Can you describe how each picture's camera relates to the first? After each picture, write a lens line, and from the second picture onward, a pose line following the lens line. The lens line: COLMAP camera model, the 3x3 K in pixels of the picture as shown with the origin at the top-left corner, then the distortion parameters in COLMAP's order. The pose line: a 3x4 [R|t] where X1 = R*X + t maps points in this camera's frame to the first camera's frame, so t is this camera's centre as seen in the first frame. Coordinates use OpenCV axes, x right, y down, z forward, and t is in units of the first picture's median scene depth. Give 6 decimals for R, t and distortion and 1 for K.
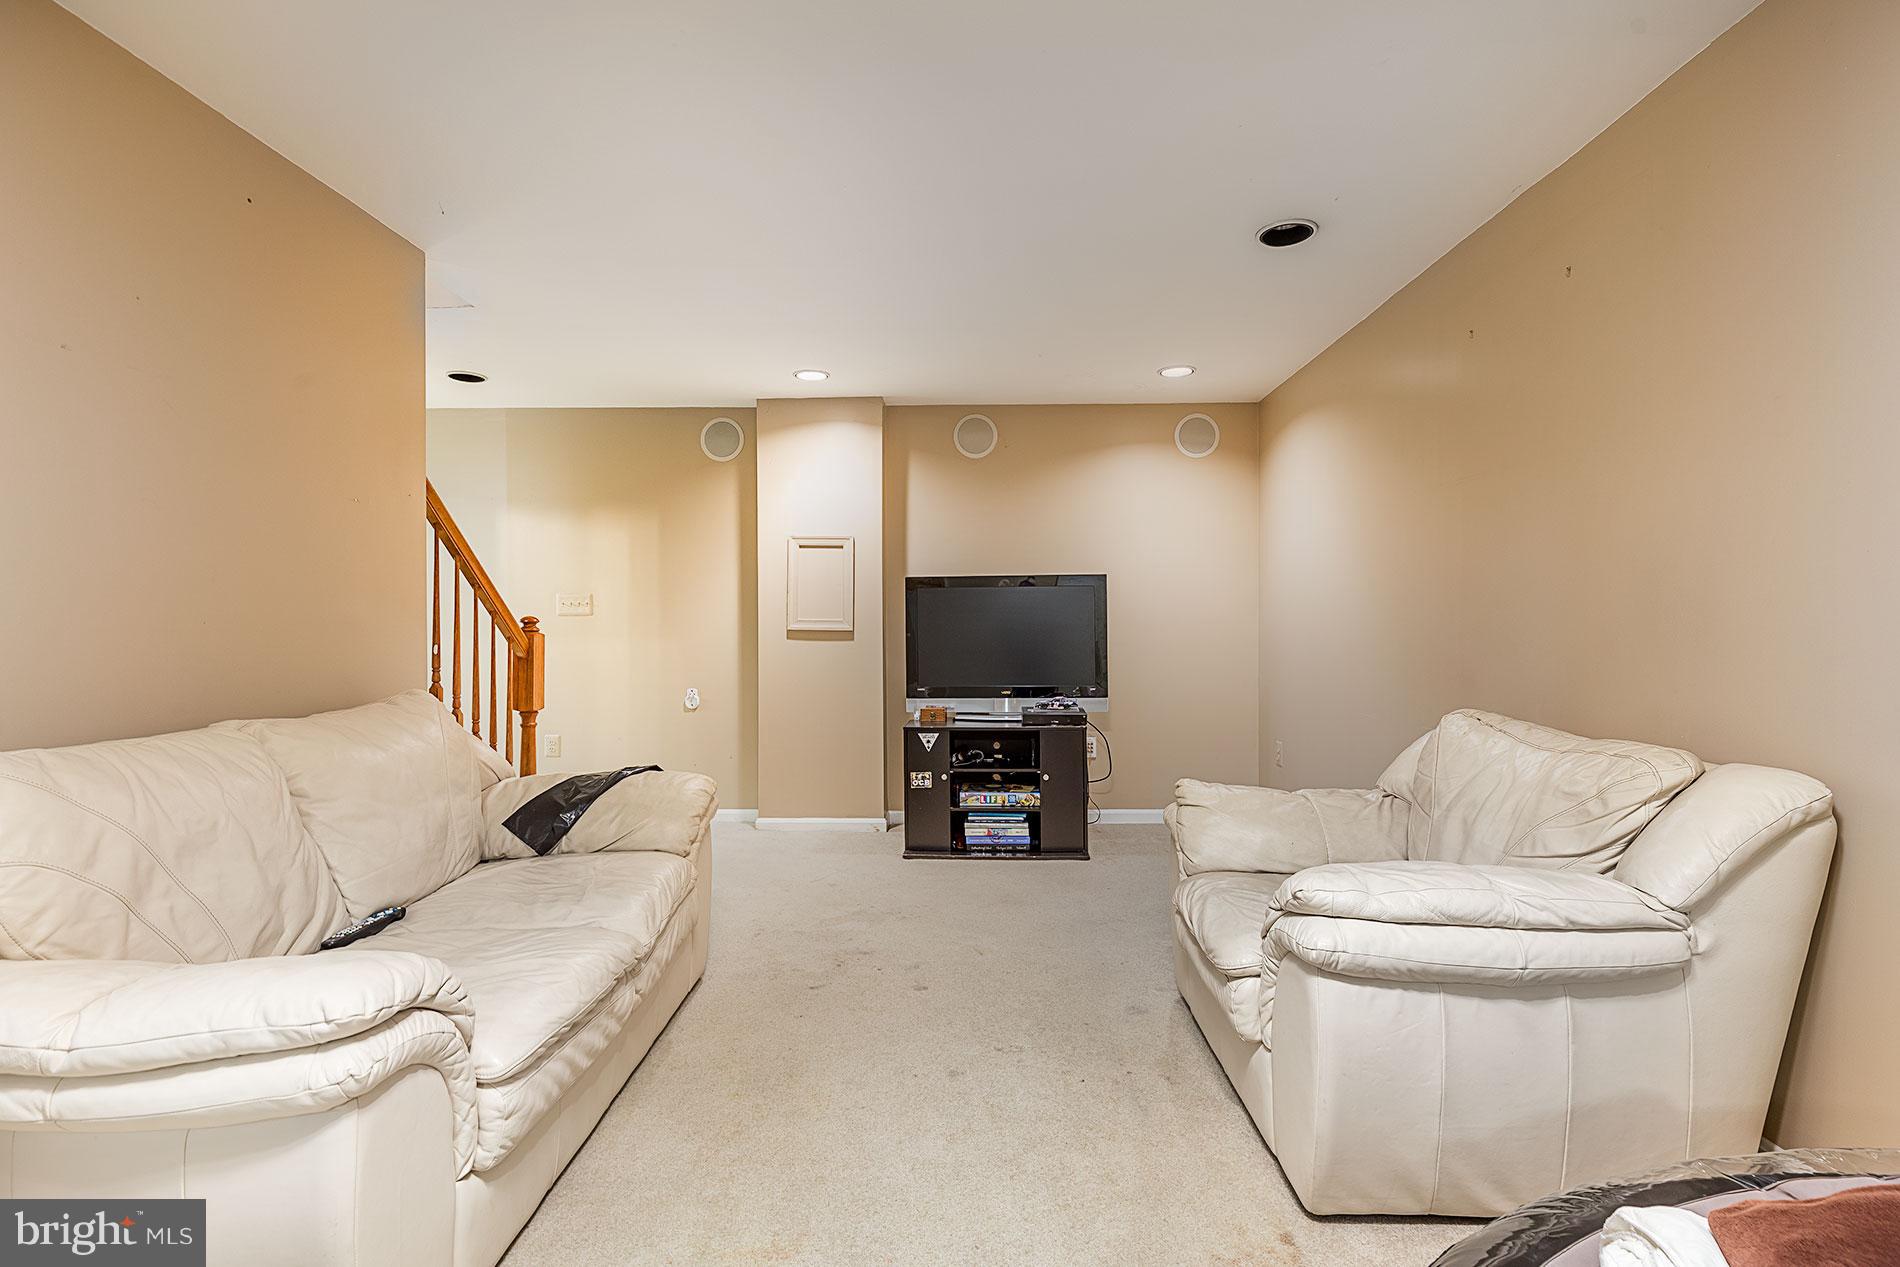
lens RADIAL K [[867.5, 0, 947.3], [0, 867.5, 627.6], [0, 0, 1]] dist [0.001840, 0.000258]
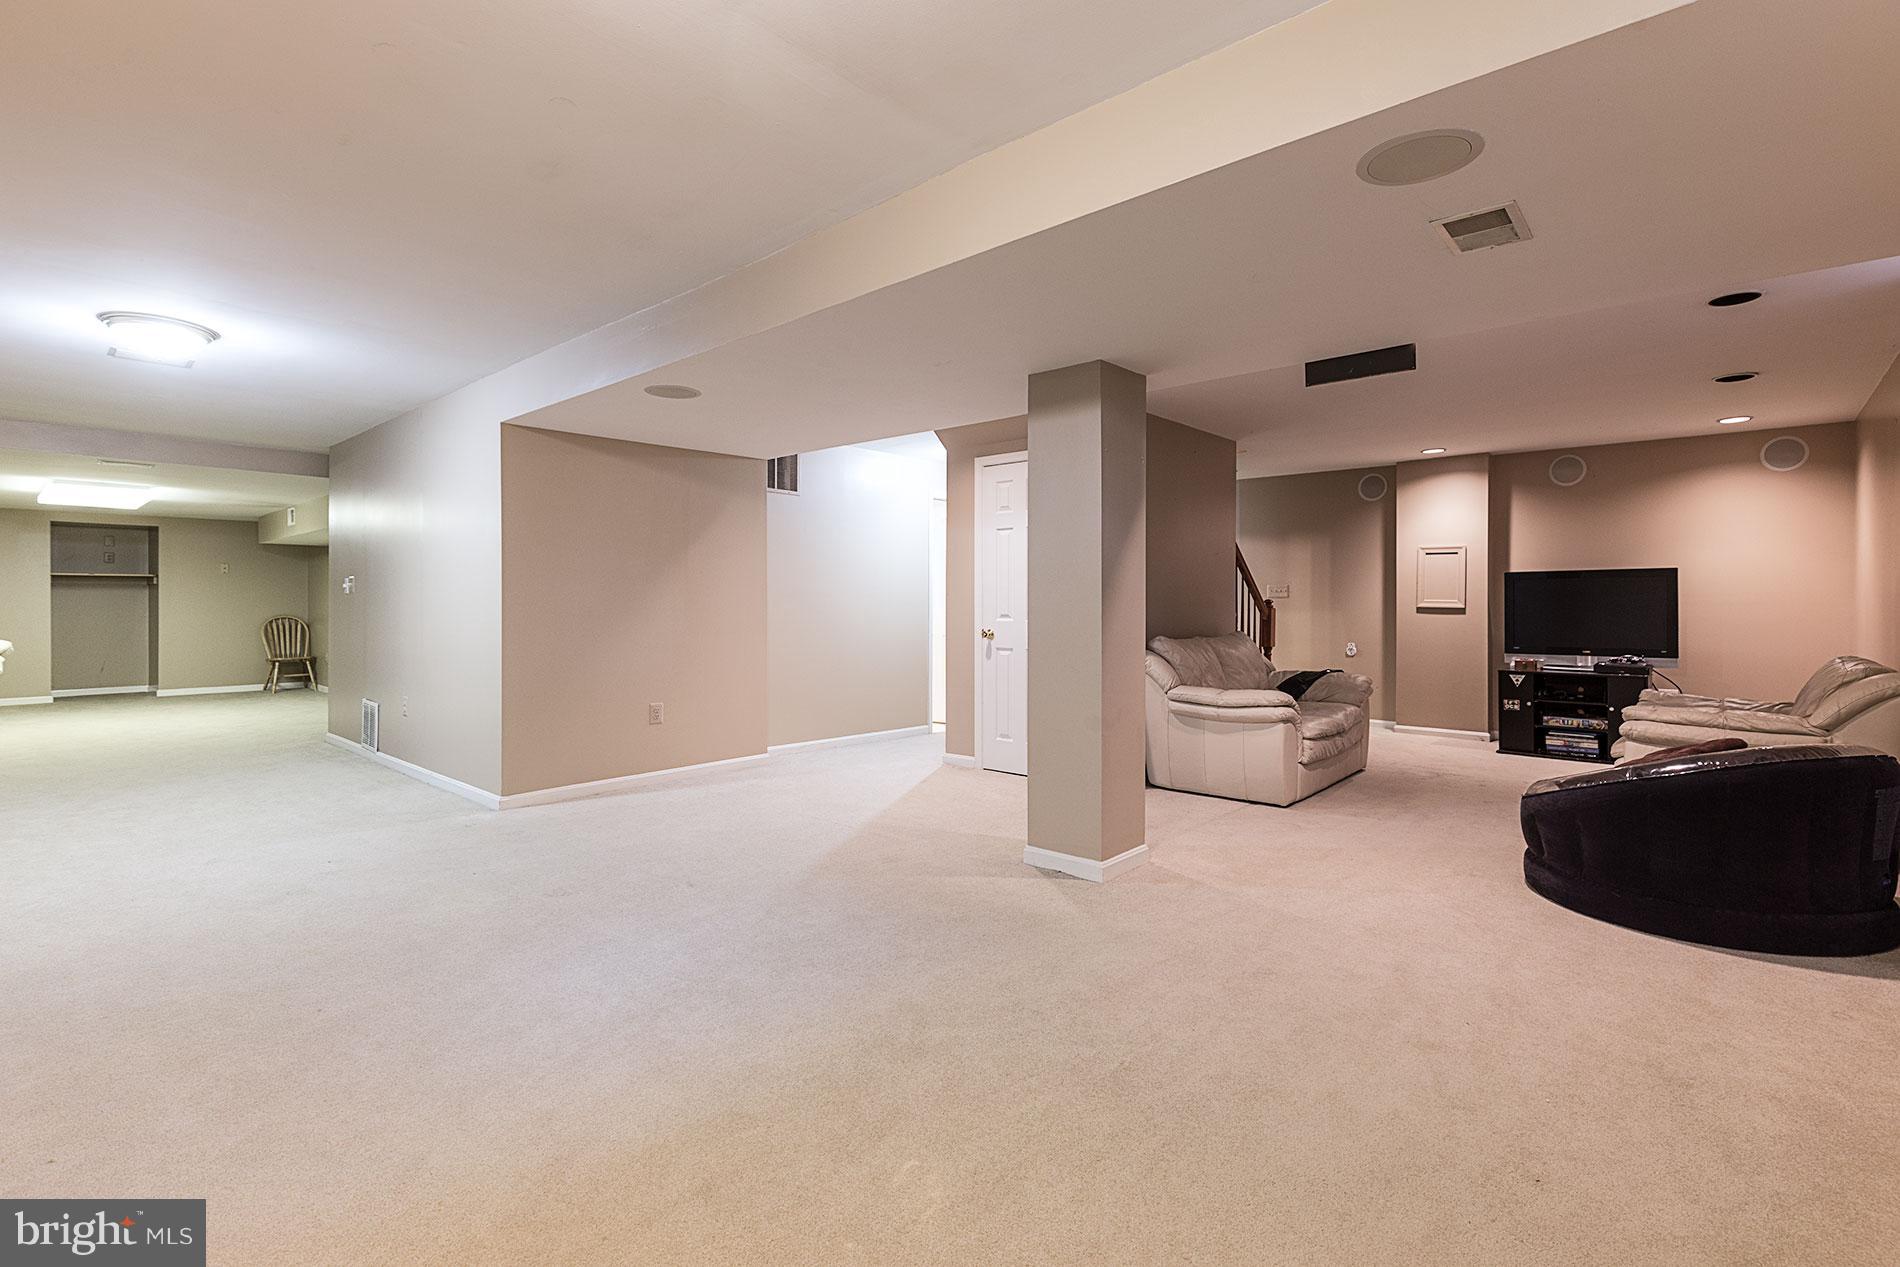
lens RADIAL K [[867.5, 0, 942.6], [0, 867.5, 614.3], [0, 0, 1]] dist [0.001840, 0.000258]
pose [[0.763961, 0.010844, -0.645171, 0.188794], [-0.002794, 0.999905, 0.013499, -0.003496], [0.645256, -0.008510, 0.763919, -0.820535]]
